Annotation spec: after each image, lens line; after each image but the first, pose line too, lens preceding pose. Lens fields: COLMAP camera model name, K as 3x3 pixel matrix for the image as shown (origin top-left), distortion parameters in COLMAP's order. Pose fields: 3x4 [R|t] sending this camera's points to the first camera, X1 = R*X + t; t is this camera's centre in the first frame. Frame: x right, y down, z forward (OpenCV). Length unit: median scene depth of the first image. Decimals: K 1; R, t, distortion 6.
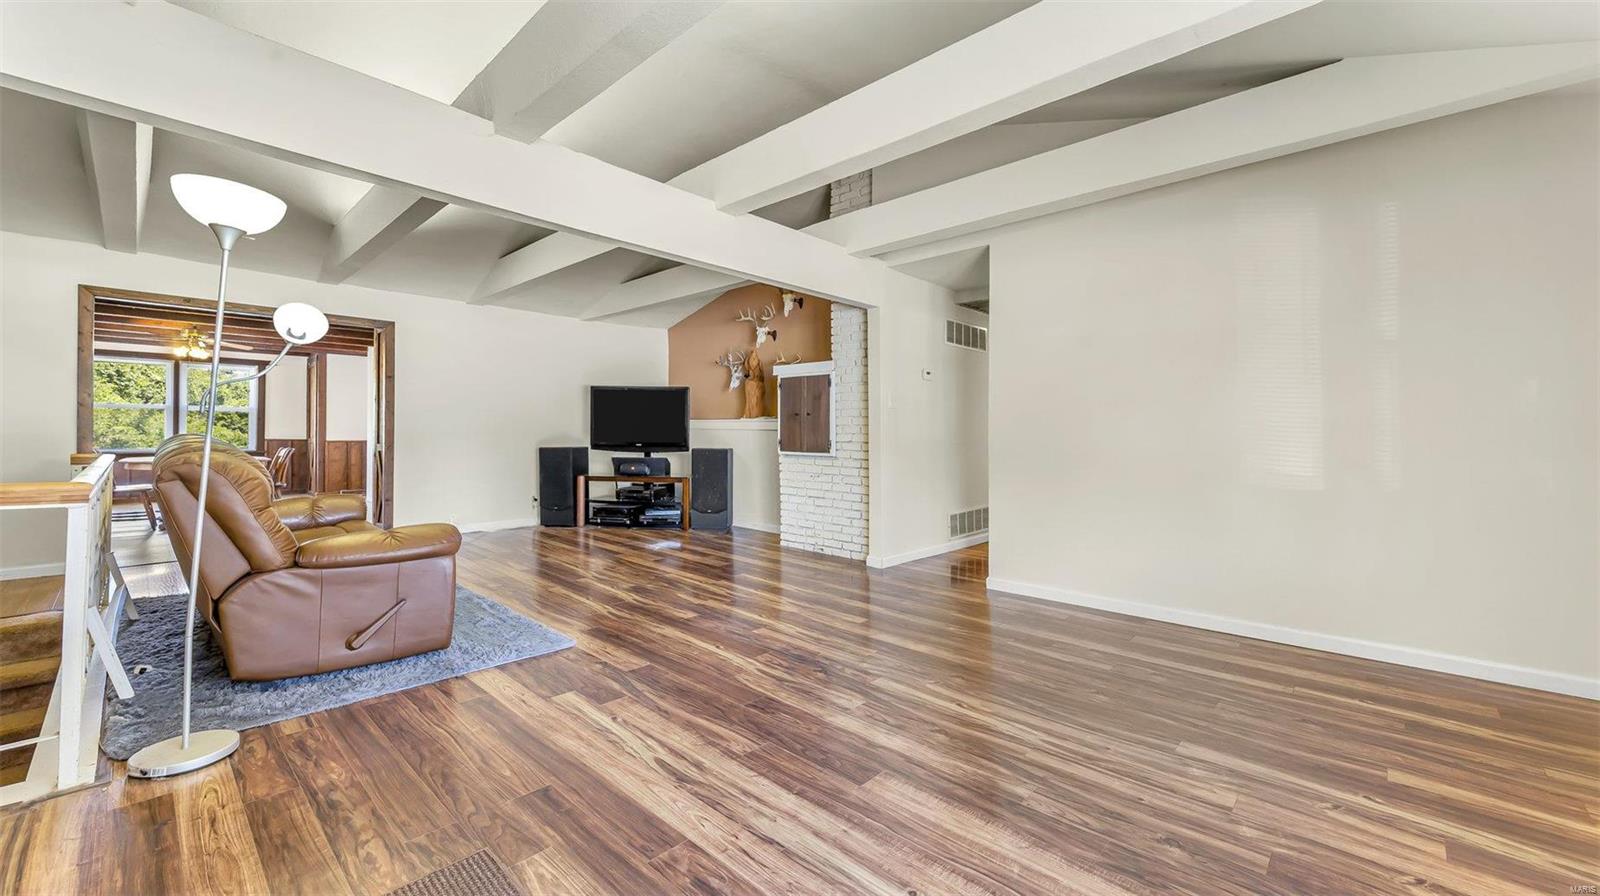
lens RADIAL K [[626.3, 0, 801.7], [0, 626.3, 436.0], [0, 0, 1]] dist [-0.002427, -0.000138]
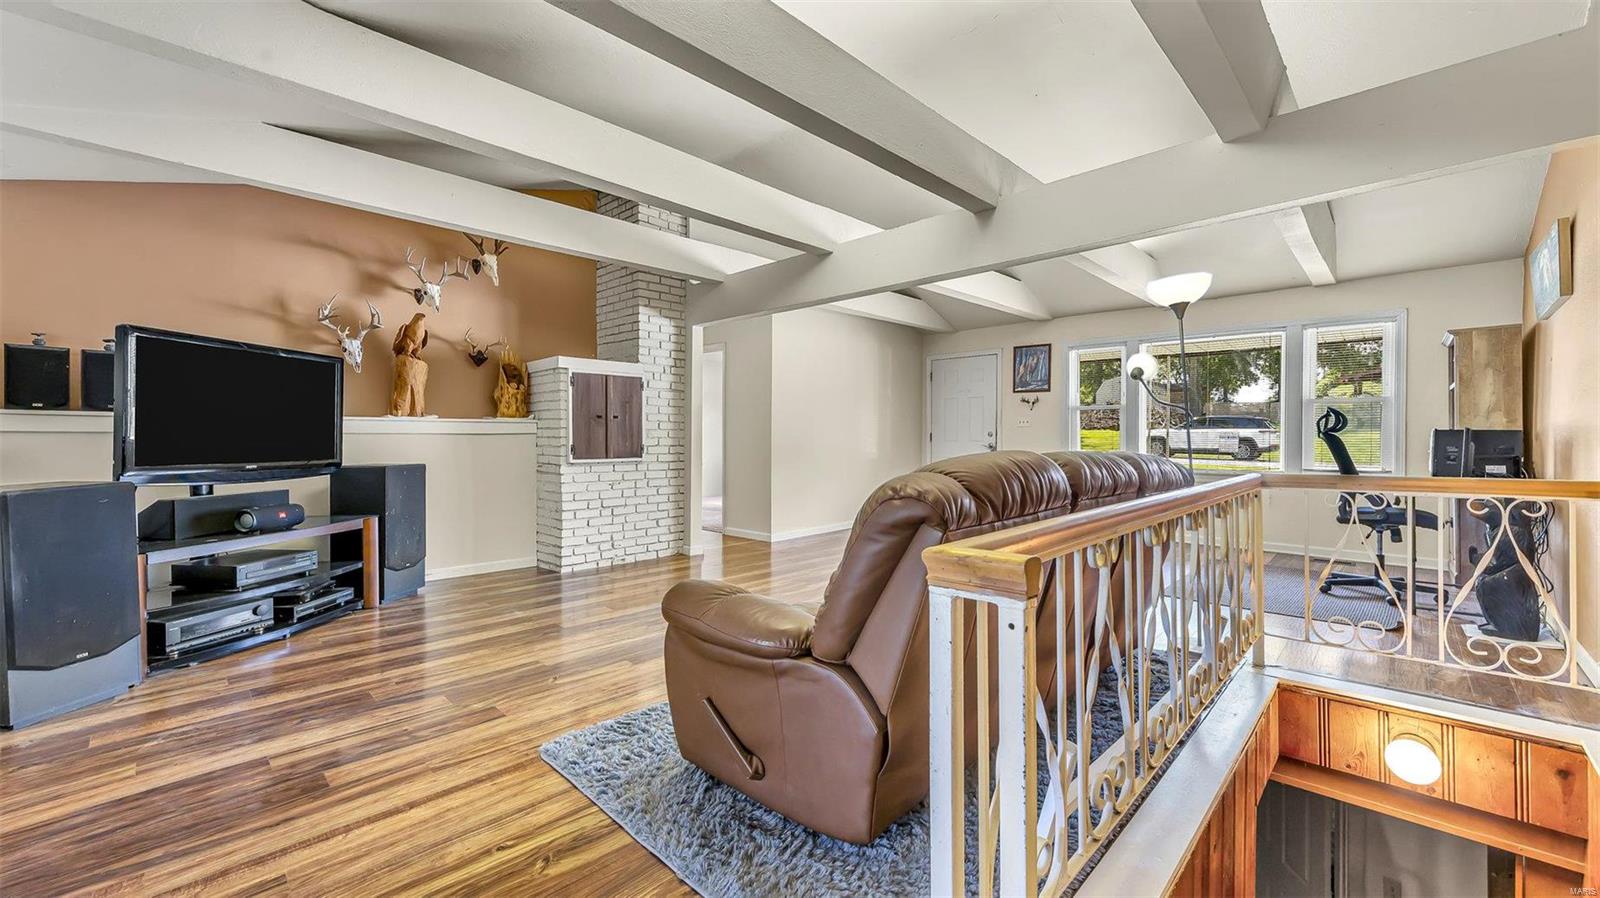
lens RADIAL K [[626.3, 0, 802.2], [0, 626.3, 439.4], [0, 0, 1]] dist [-0.002427, -0.000138]
pose [[0.004303, -0.015057, 0.999877, -0.880681], [0.002893, 0.999883, 0.015044, -0.014269], [-0.999987, 0.002828, 0.004346, 0.698503]]
